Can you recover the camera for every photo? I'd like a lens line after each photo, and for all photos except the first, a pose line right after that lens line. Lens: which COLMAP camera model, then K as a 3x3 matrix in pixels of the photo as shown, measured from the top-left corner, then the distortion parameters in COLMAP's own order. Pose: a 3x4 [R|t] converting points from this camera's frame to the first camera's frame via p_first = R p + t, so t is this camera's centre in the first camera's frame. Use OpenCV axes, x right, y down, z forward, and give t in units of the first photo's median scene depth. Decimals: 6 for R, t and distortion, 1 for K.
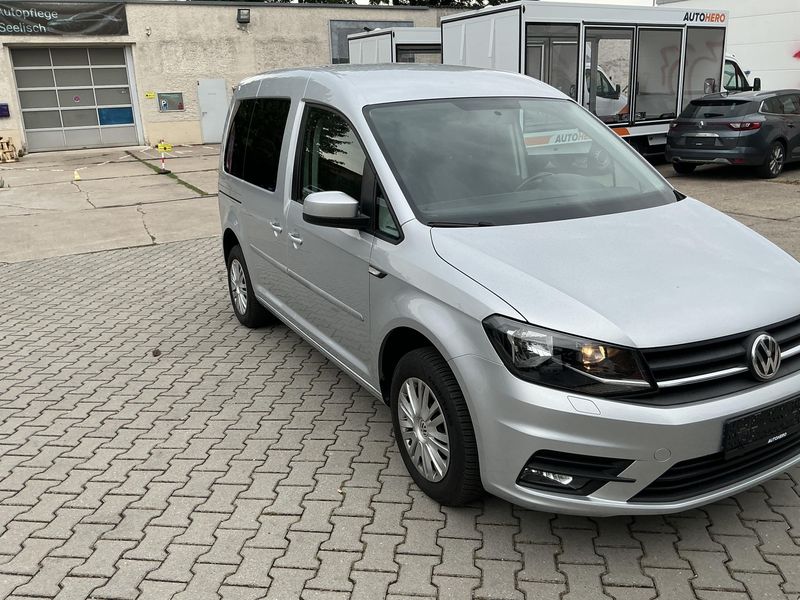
lens RADIAL K [[666.2, 0, 400.0], [0, 666.2, 300.0], [0, 0, 1]] dist [0.033416, -0.078582]
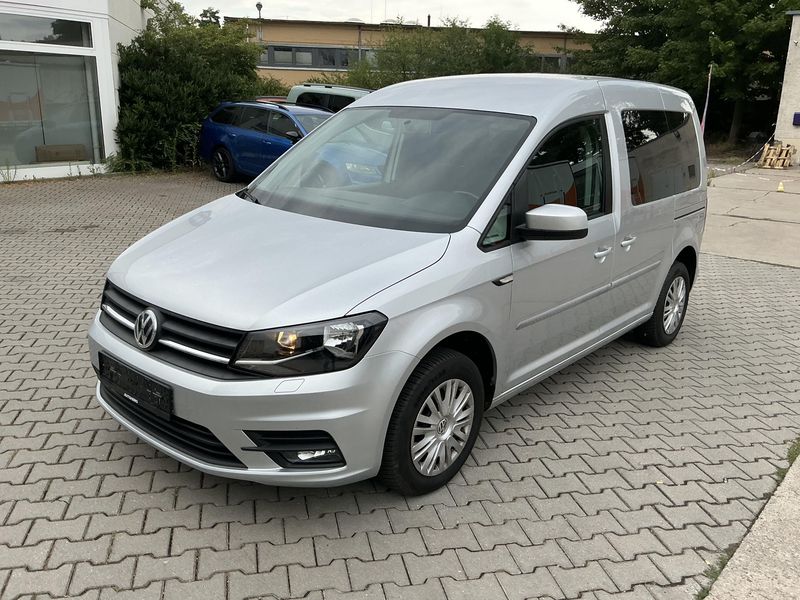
lens RADIAL K [[658.7, 0, 389.3], [0, 658.7, 301.4], [0, 0, 1]] dist [0.098394, -0.160698]
pose [[0.340589, 0.294208, -0.892995, 0.178565], [-0.306277, 0.932692, 0.190472, -0.032233], [0.888928, 0.208631, 0.407774, 0.093309]]
